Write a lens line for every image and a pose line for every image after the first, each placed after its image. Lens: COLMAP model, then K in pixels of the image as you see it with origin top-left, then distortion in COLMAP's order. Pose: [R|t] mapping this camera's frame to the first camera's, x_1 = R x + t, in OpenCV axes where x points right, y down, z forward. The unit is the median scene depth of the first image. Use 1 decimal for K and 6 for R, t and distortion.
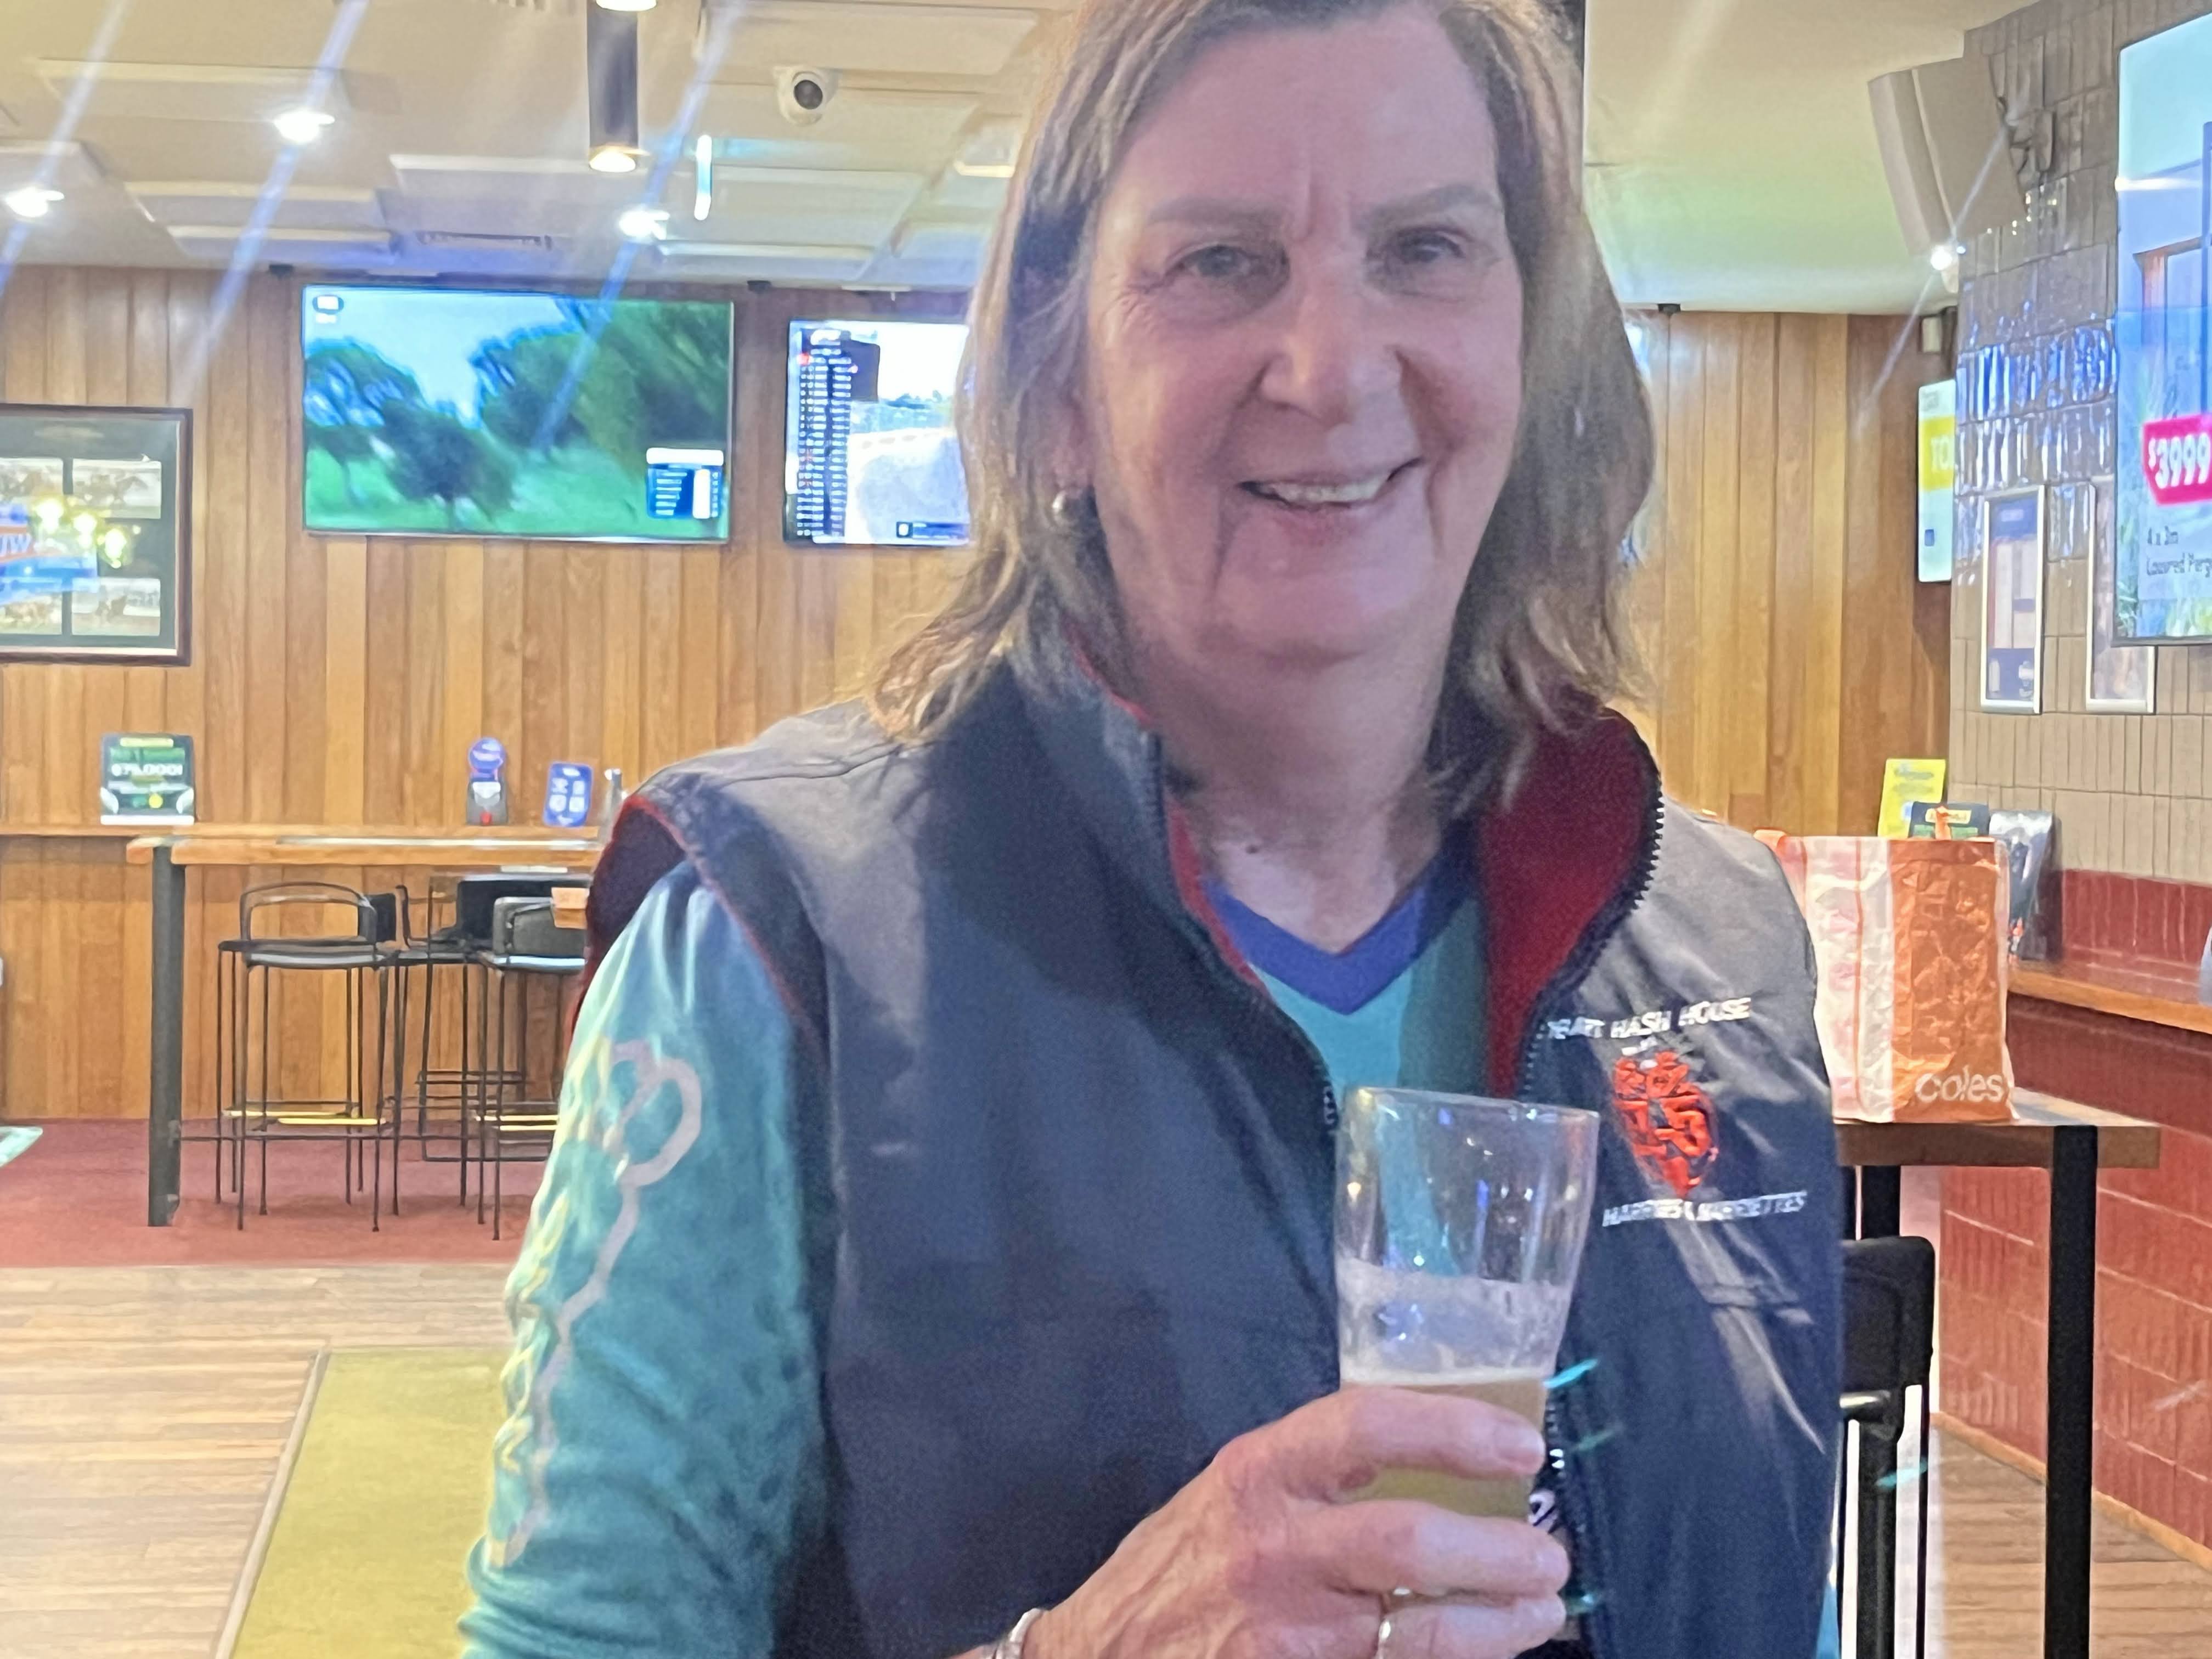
lens RADIAL K [[4233.9, 0, 1100.1], [0, 4233.9, 781.6], [0, 0, 1]] dist [0.068020, 0.000000]
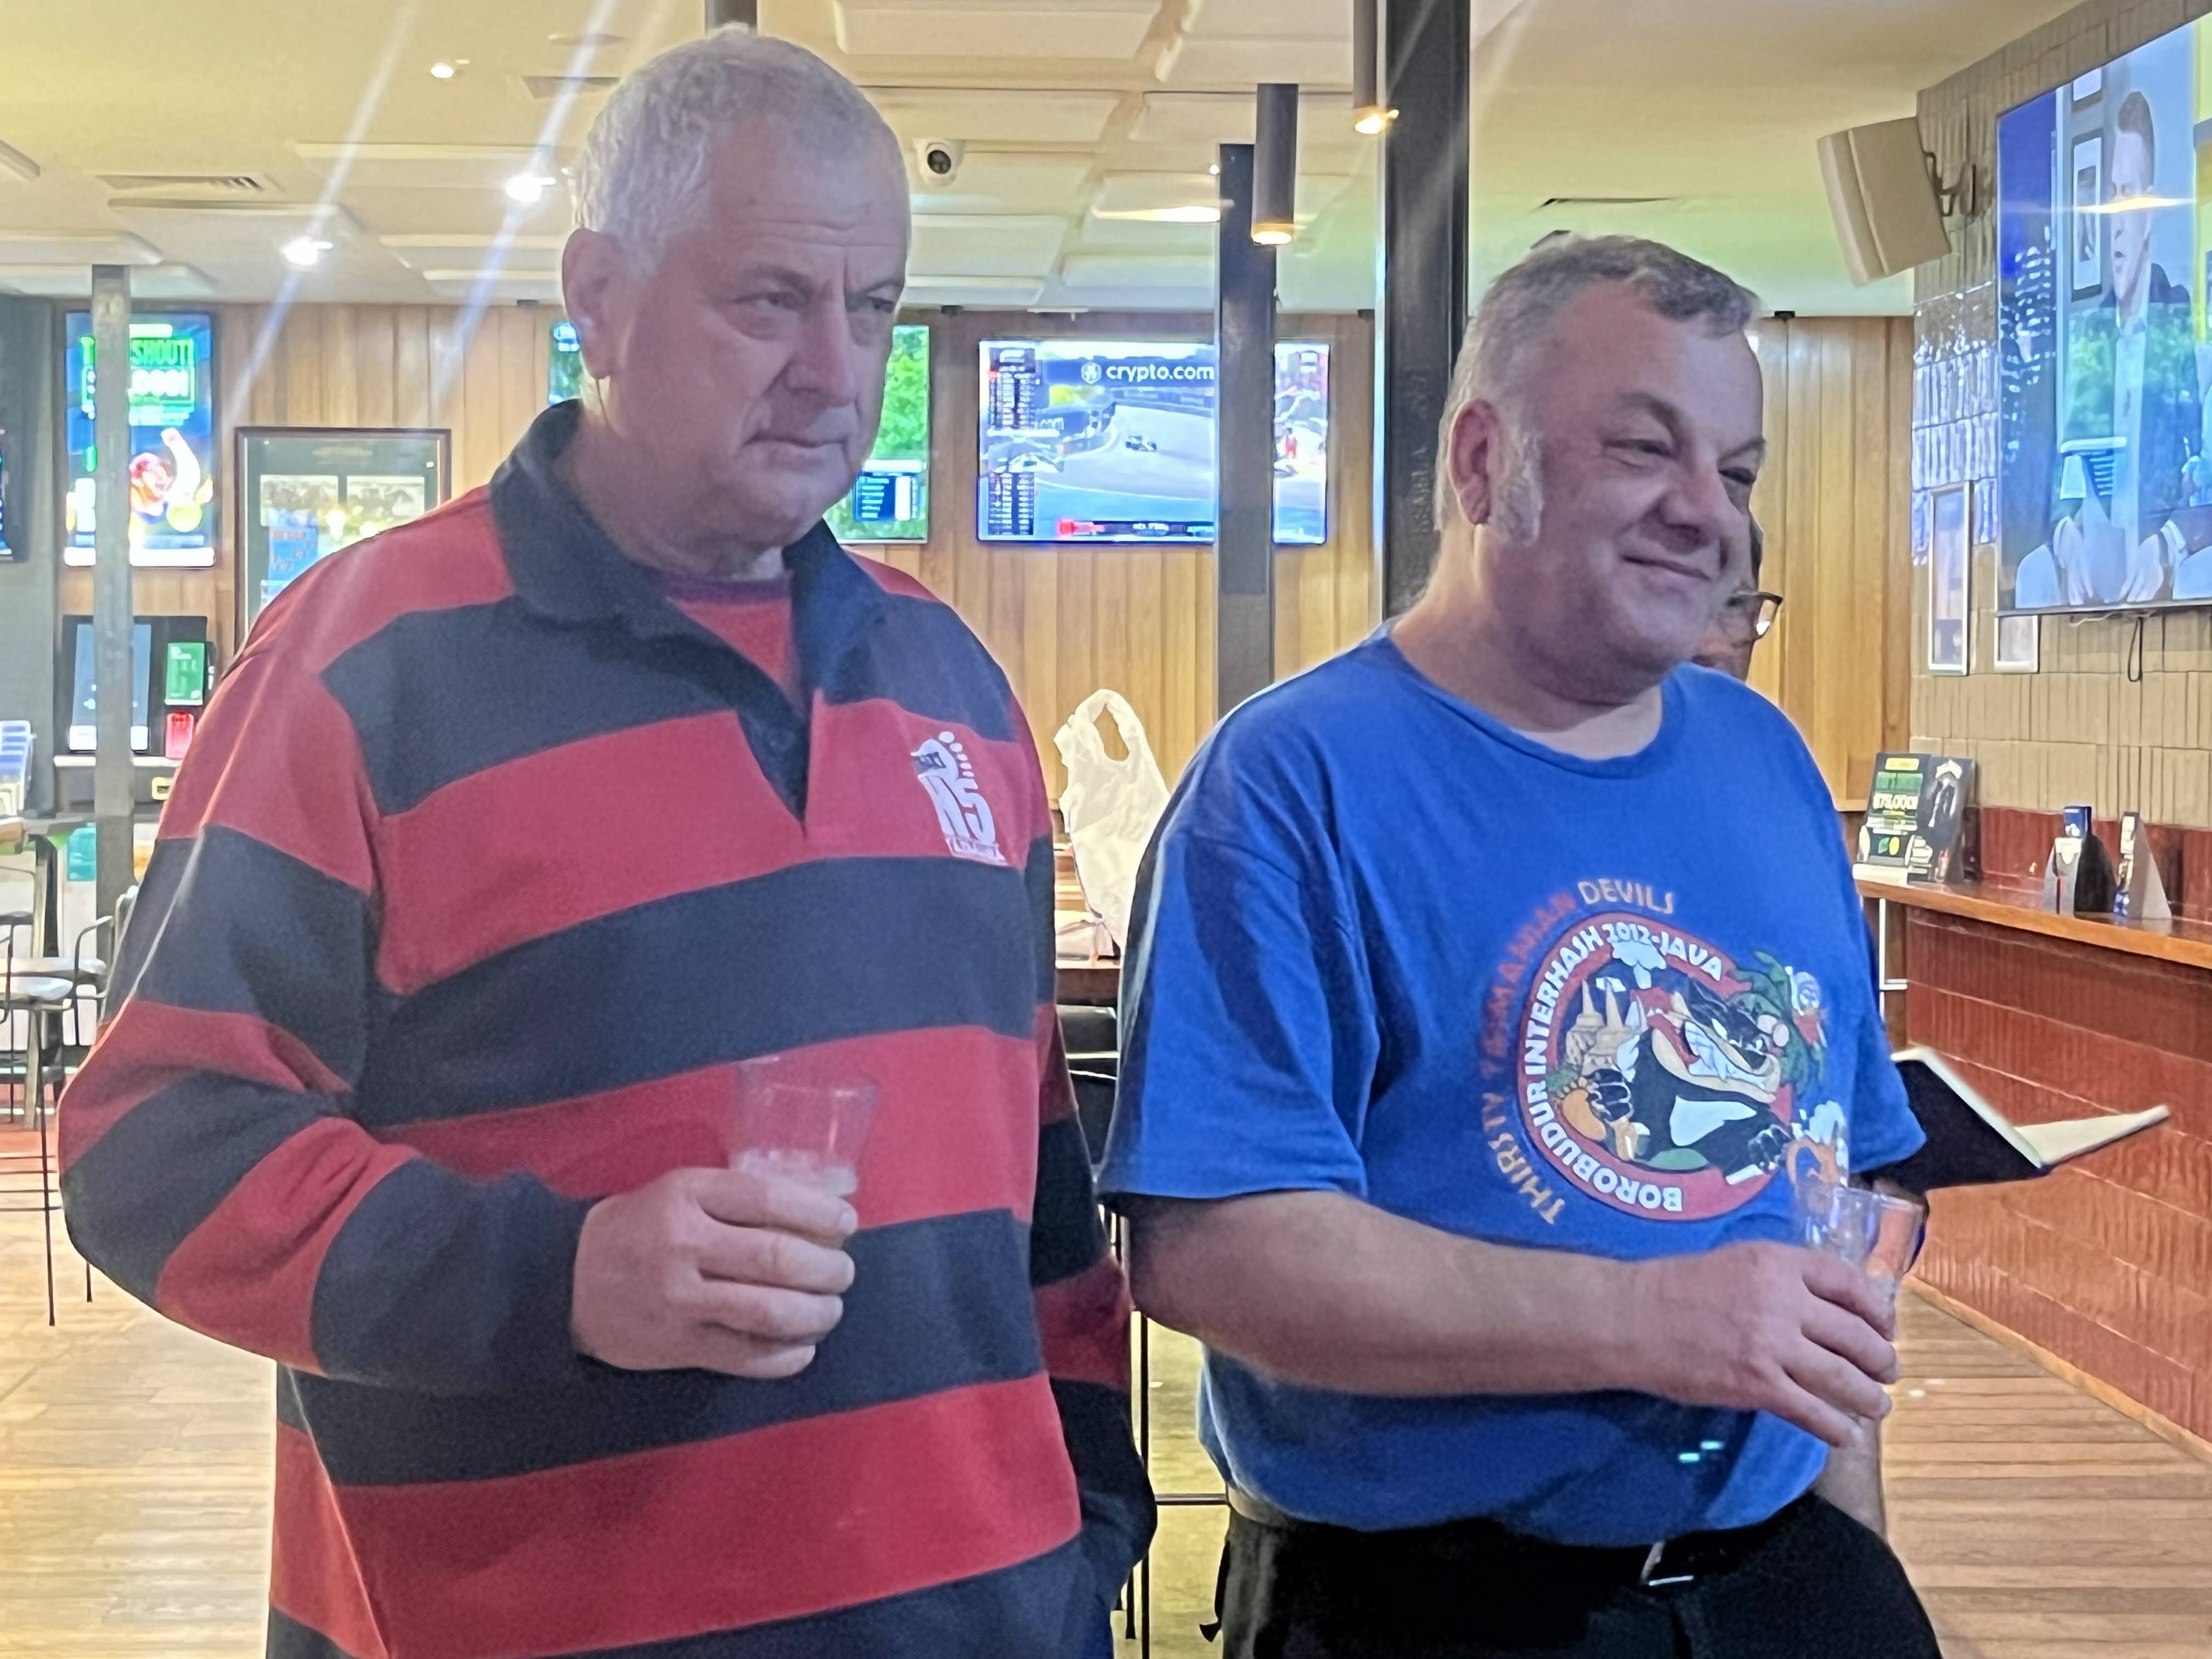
lens RADIAL K [[4251.4, 0, 1119.8], [0, 4251.4, 817.7], [0, 0, 1]] dist [0.071847, 0.000000]
pose [[0.997654, -0.009198, -0.067841, 0.046680], [0.009905, 0.999900, 0.010092, 0.006516], [0.067742, -0.010740, 0.997645, -0.137433]]
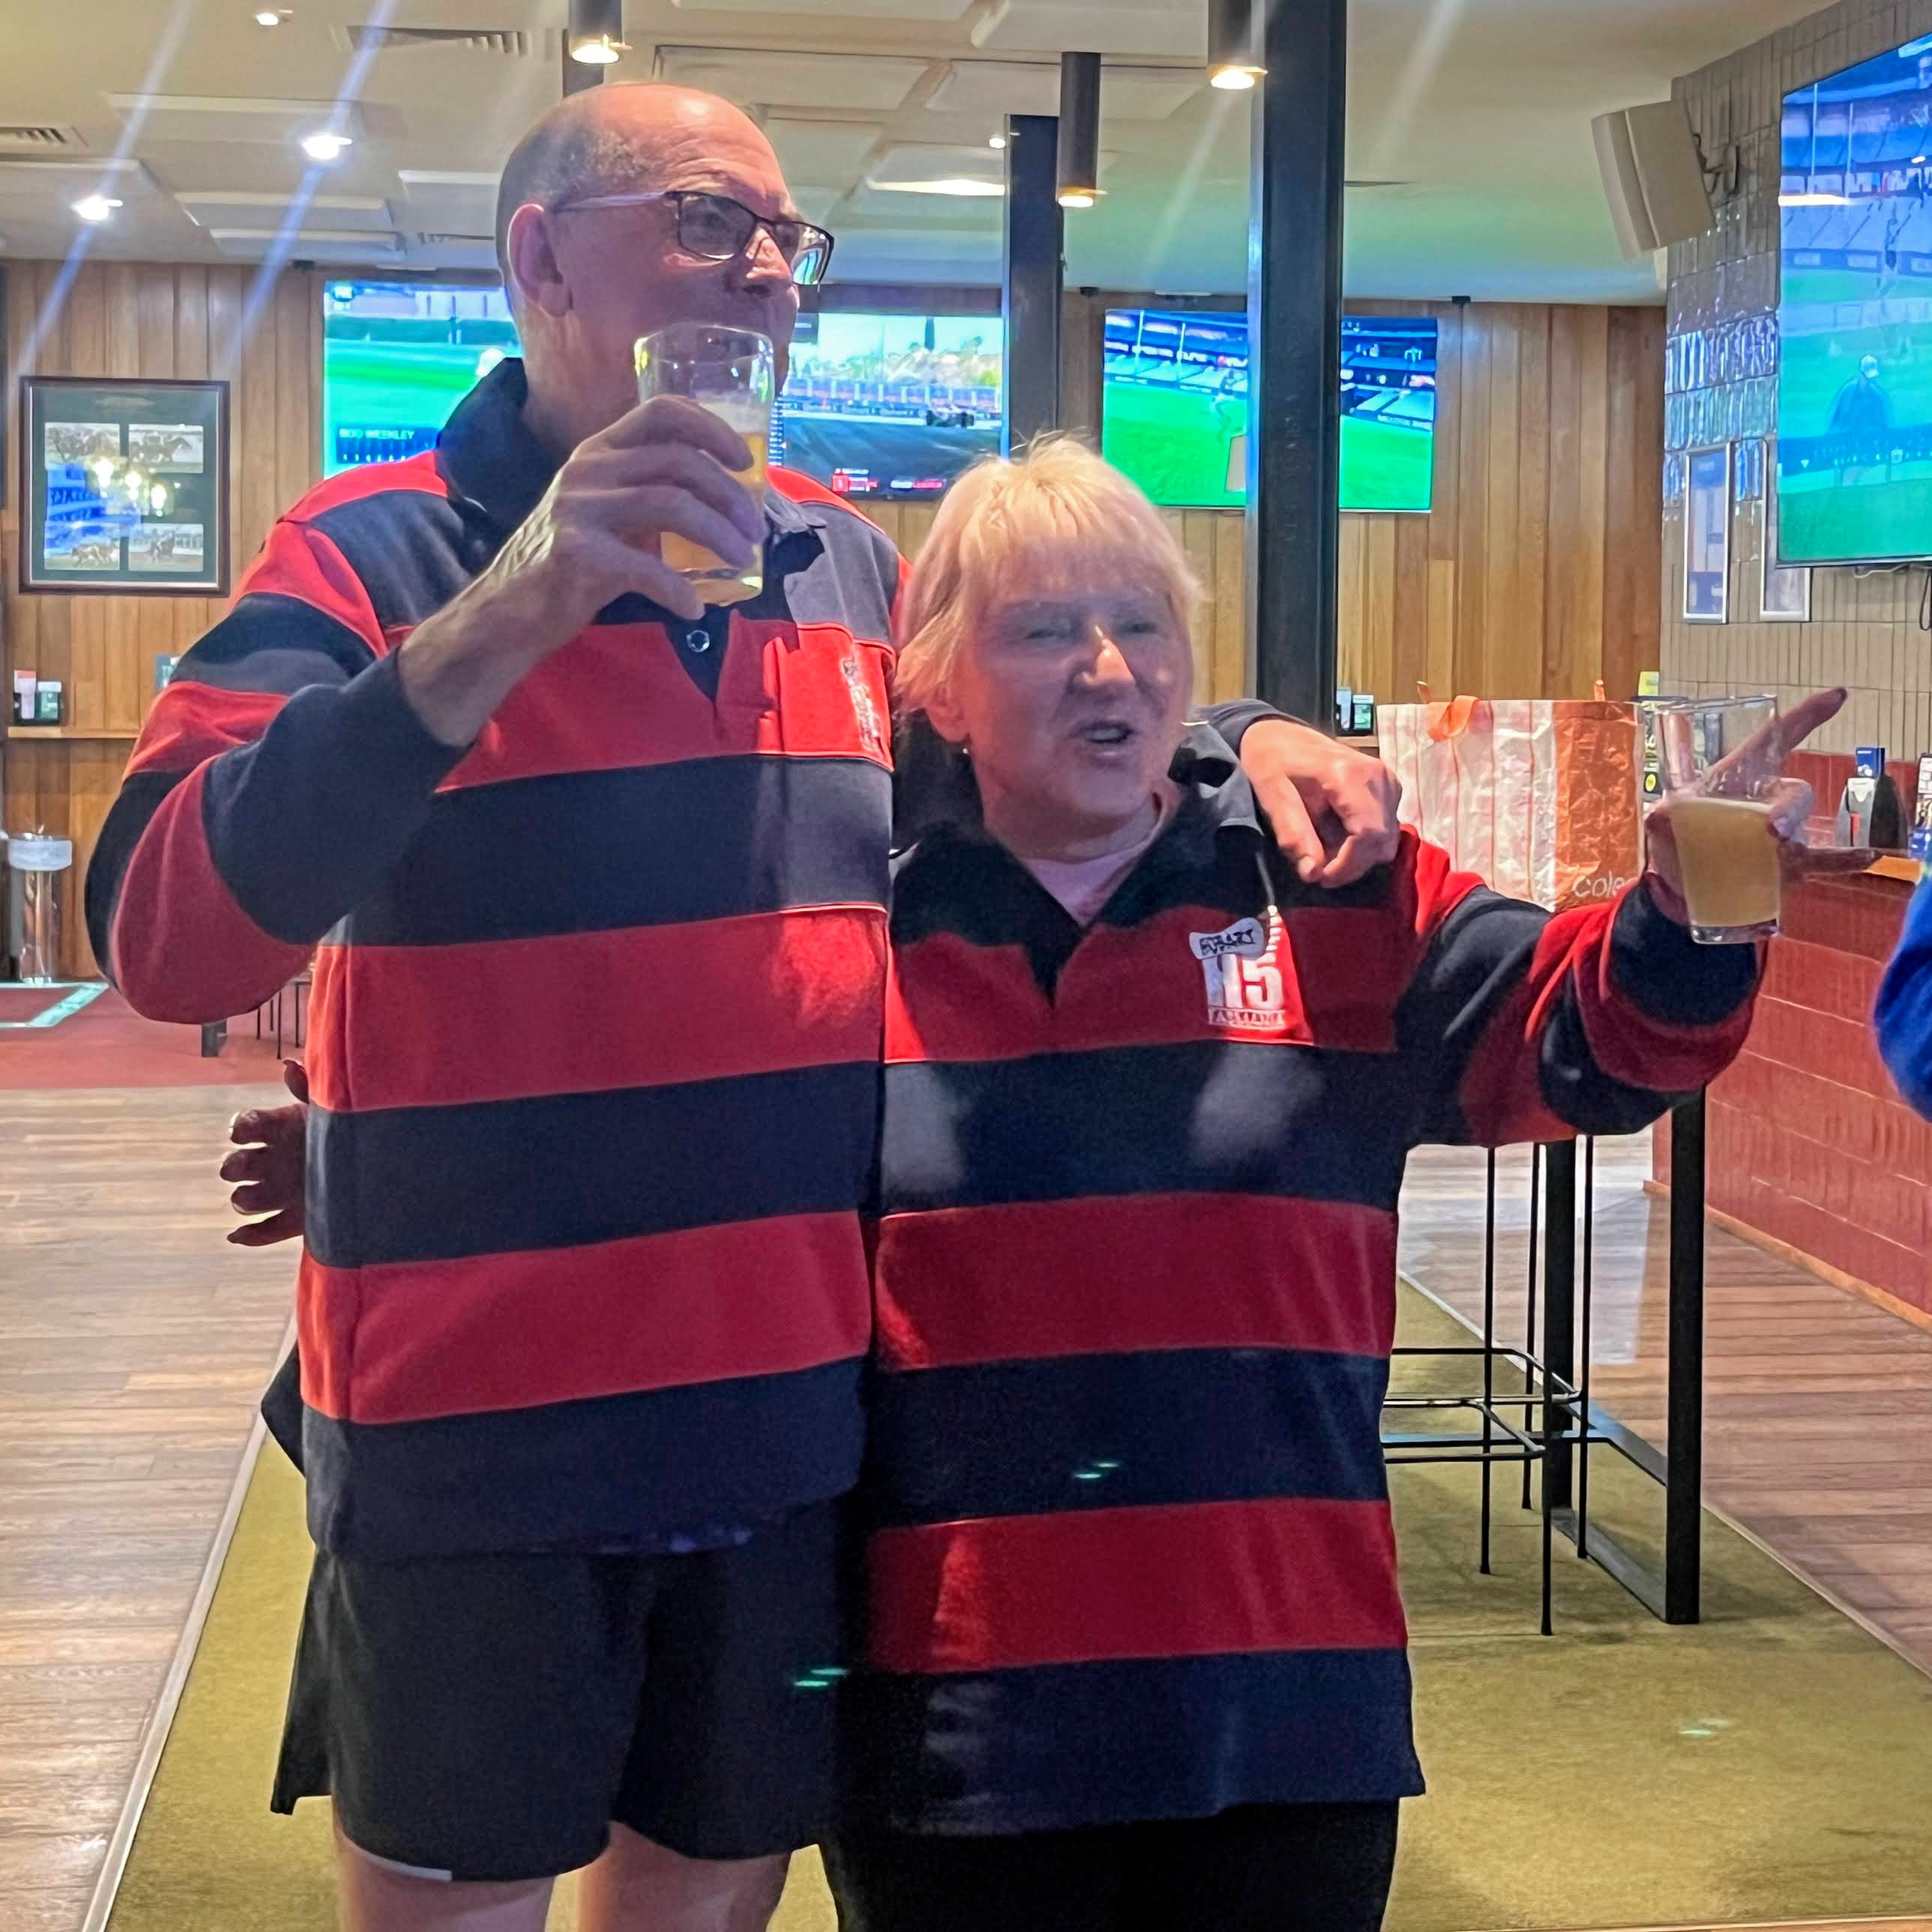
lens RADIAL K [[3660.8, 0, 1169.0], [0, 3660.8, 752.8], [0, 0, 1]] dist [0.050972, 0.000000]
pose [[0.999033, -0.003622, 0.043824, 0.005717], [0.003084, 0.999919, 0.012336, 0.005853], [-0.043865, -0.012189, 0.998963, -0.055407]]
